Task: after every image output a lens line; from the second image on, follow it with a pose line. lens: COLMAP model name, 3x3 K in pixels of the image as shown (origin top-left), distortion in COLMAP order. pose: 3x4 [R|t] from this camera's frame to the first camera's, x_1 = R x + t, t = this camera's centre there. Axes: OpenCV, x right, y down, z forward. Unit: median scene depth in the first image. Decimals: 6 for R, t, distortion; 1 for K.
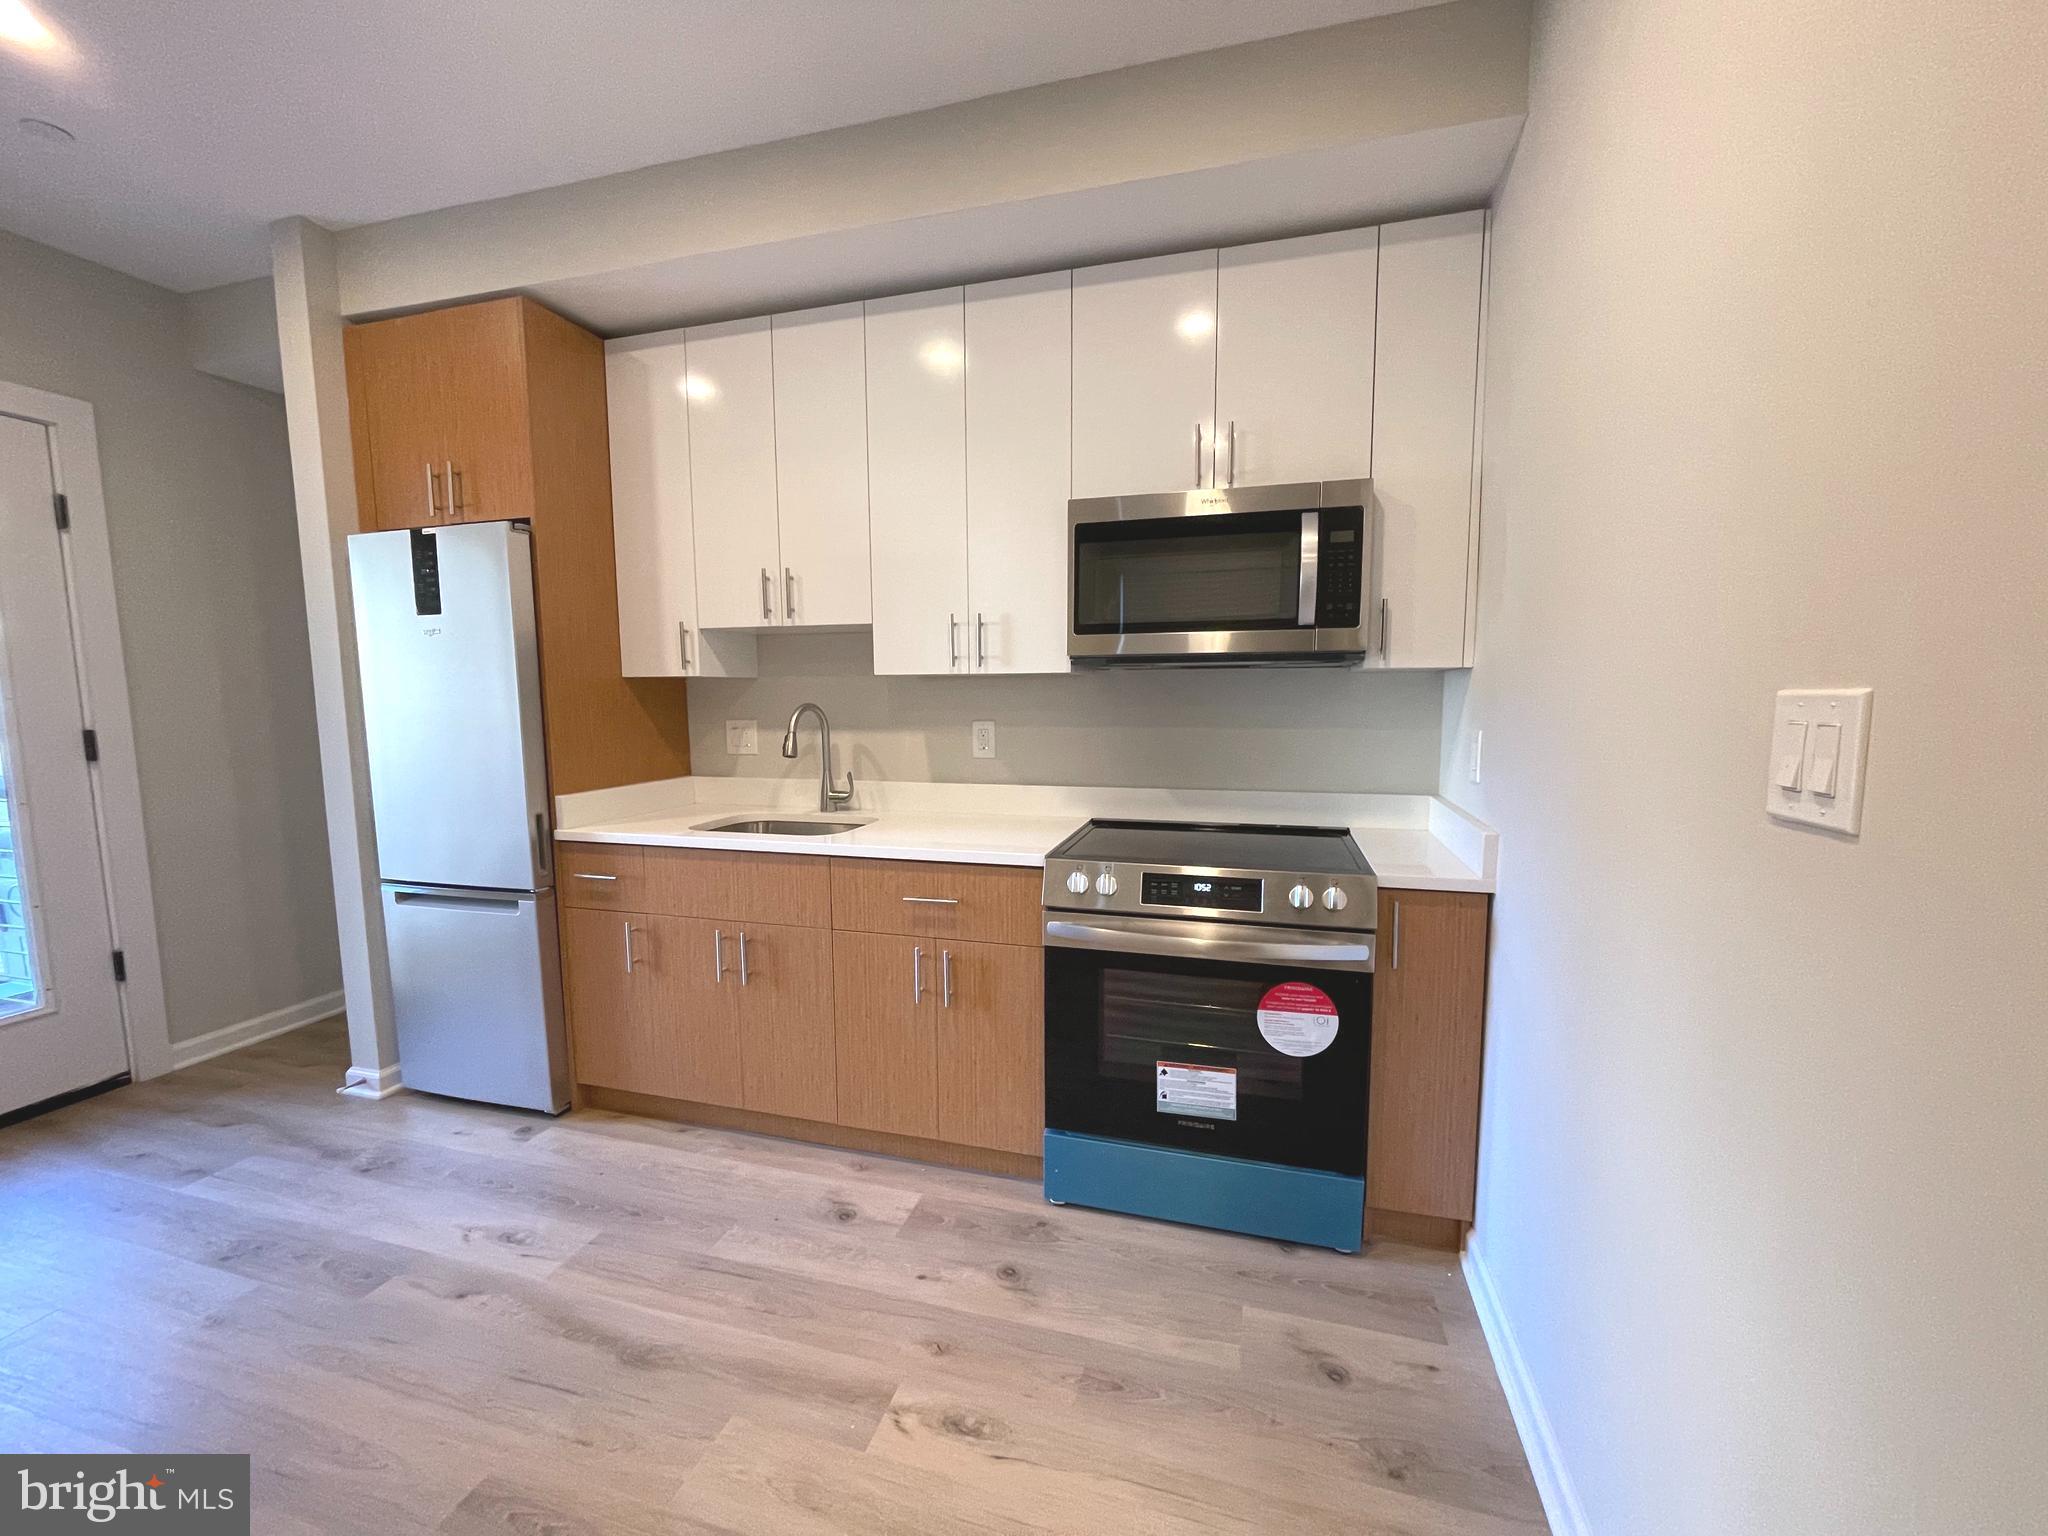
lens RADIAL K [[819.8, 0, 1022.3], [0, 819.8, 774.0], [0, 0, 1]] dist [-0.008812, 0.000507]
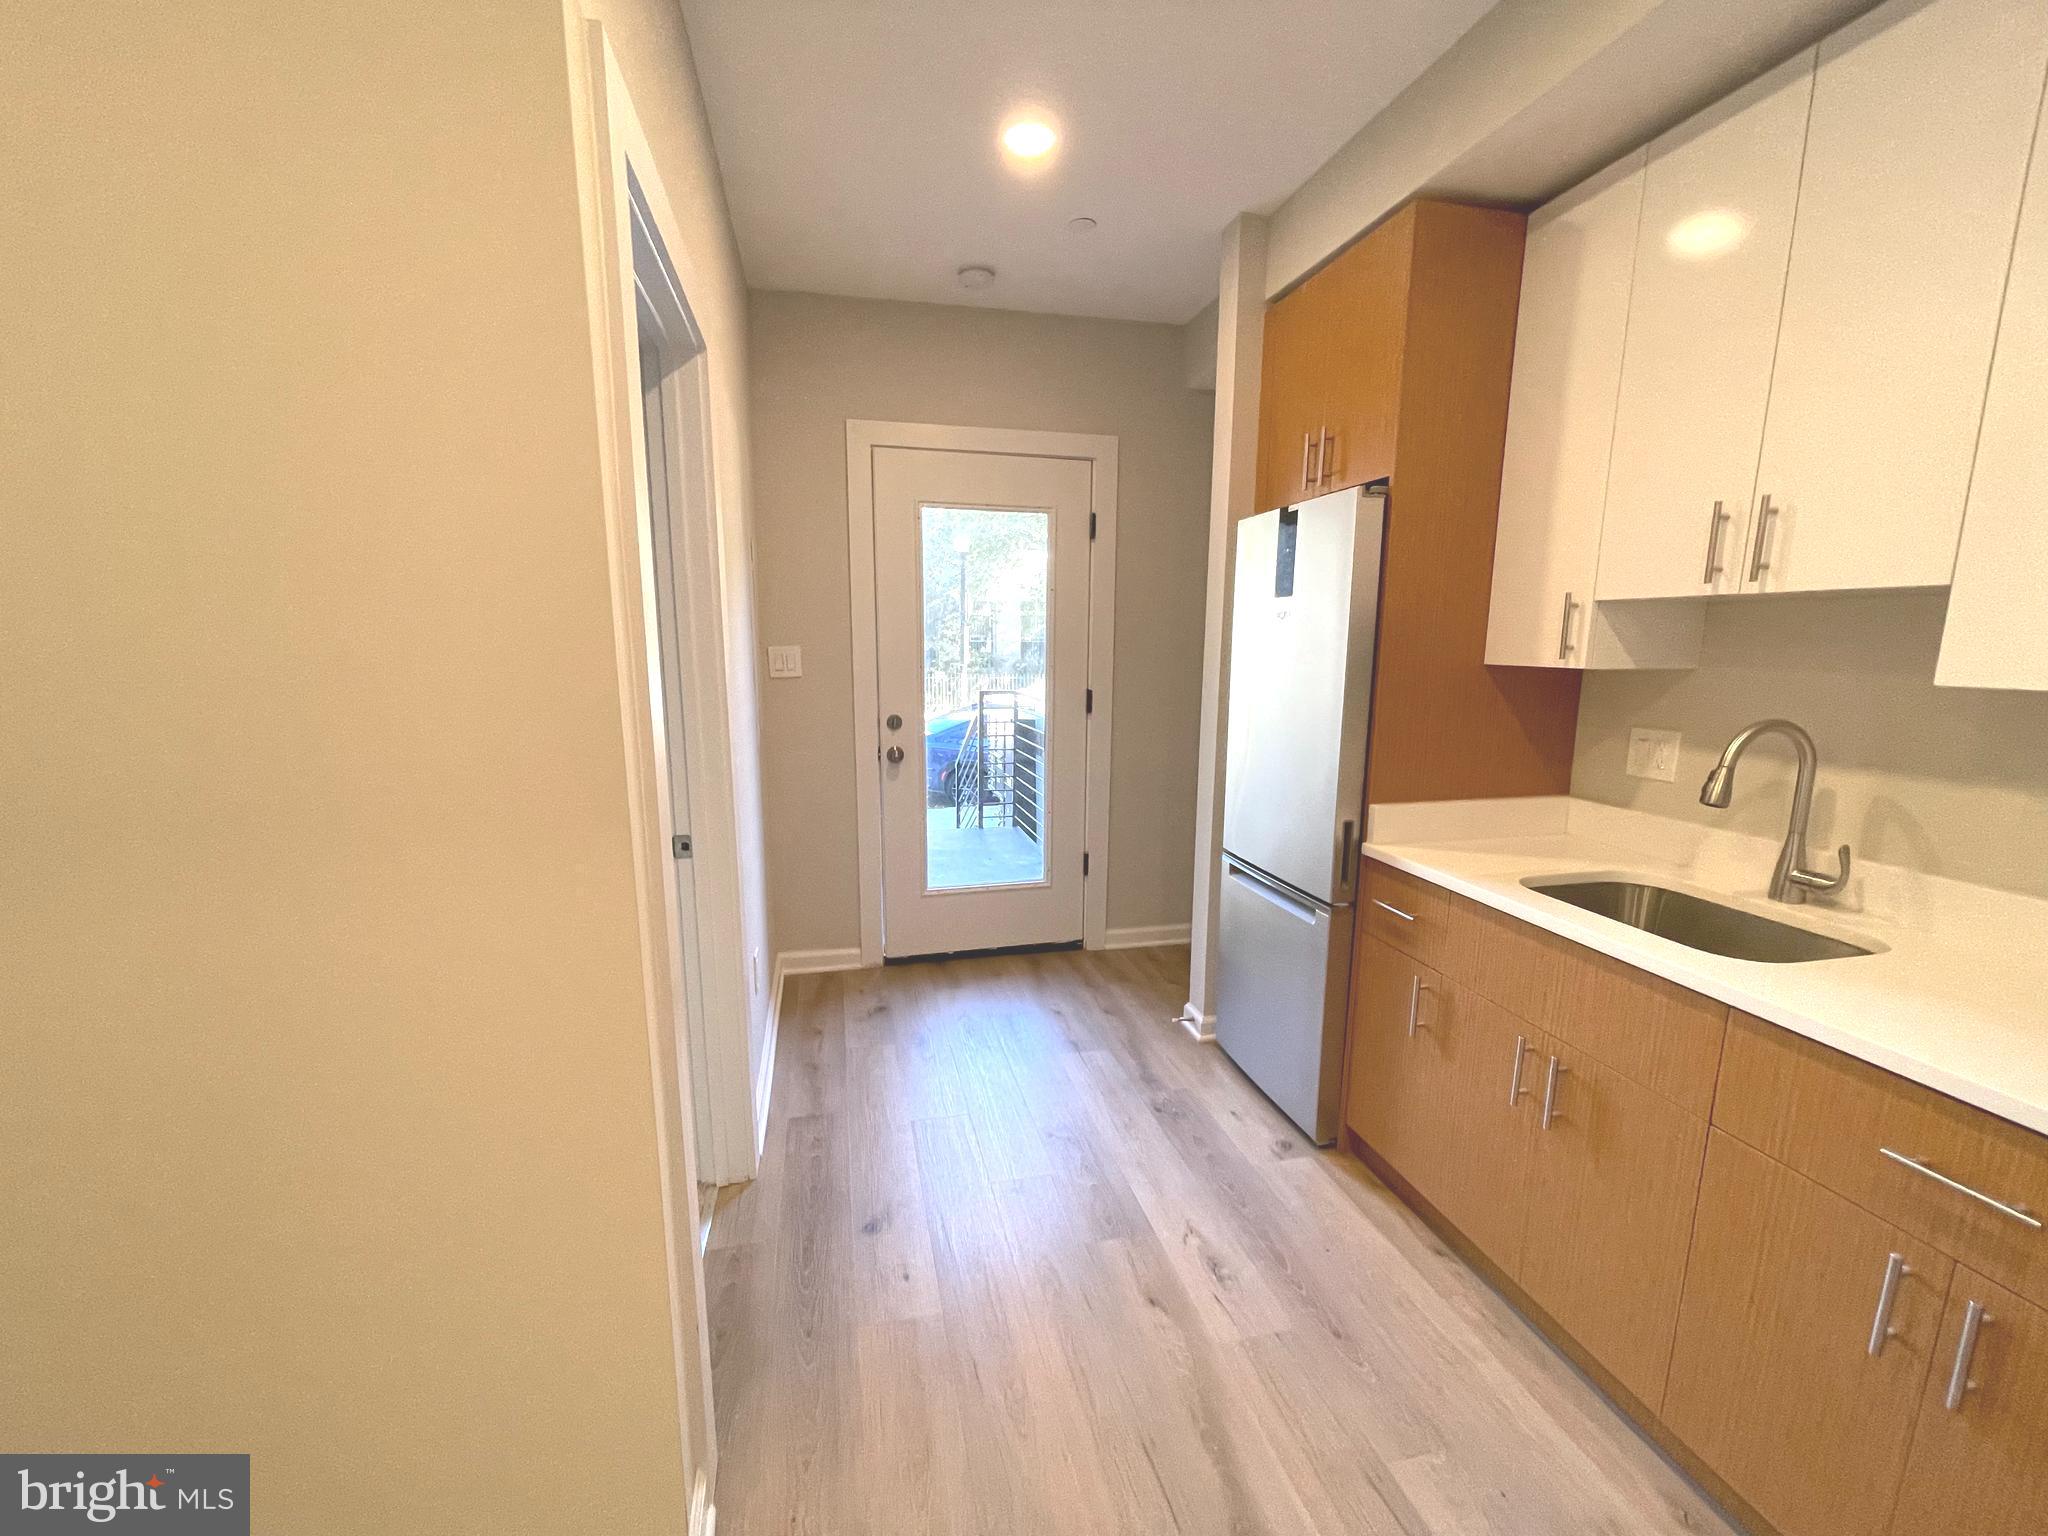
lens RADIAL K [[819.8, 0, 1018.9], [0, 819.8, 778.4], [0, 0, 1]] dist [-0.008812, 0.000507]
pose [[0.472486, 0.159650, -0.866758, 0.000480], [-0.094616, 0.986961, 0.130214, -0.076271], [0.876245, 0.020485, 0.481430, 0.251834]]
